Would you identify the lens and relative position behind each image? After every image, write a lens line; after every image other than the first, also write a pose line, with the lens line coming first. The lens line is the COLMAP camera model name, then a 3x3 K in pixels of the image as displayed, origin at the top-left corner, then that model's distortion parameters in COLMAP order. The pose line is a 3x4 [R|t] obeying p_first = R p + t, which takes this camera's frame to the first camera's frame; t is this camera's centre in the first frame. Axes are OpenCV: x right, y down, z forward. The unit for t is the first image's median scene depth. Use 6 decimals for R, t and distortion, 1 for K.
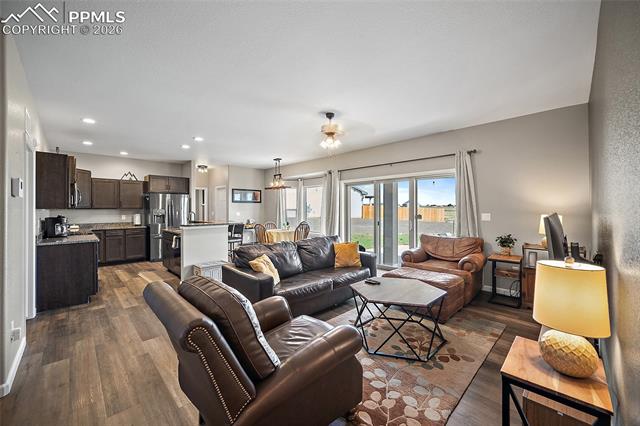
lens RADIAL K [[252.4, 0, 319.7], [0, 252.4, 210.8], [0, 0, 1]] dist [-0.000918, -0.000243]
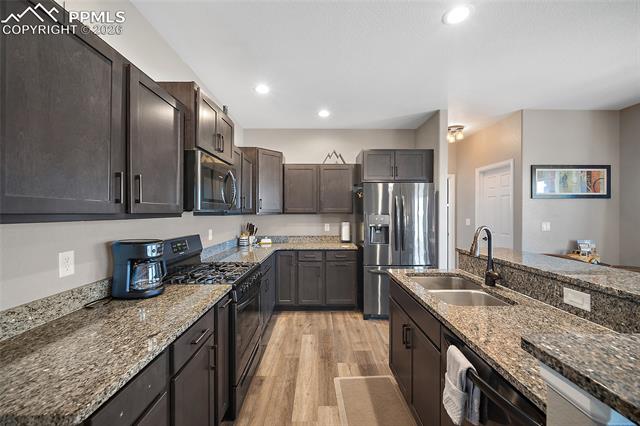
lens RADIAL K [[252.4, 0, 320.4], [0, 252.4, 213.1], [0, 0, 1]] dist [-0.000918, -0.000243]
pose [[0.717824, 0.004717, -0.696208, -0.361875], [-0.005369, 0.999985, 0.001240, -0.009499], [0.696203, 0.002848, 0.717839, 0.546577]]
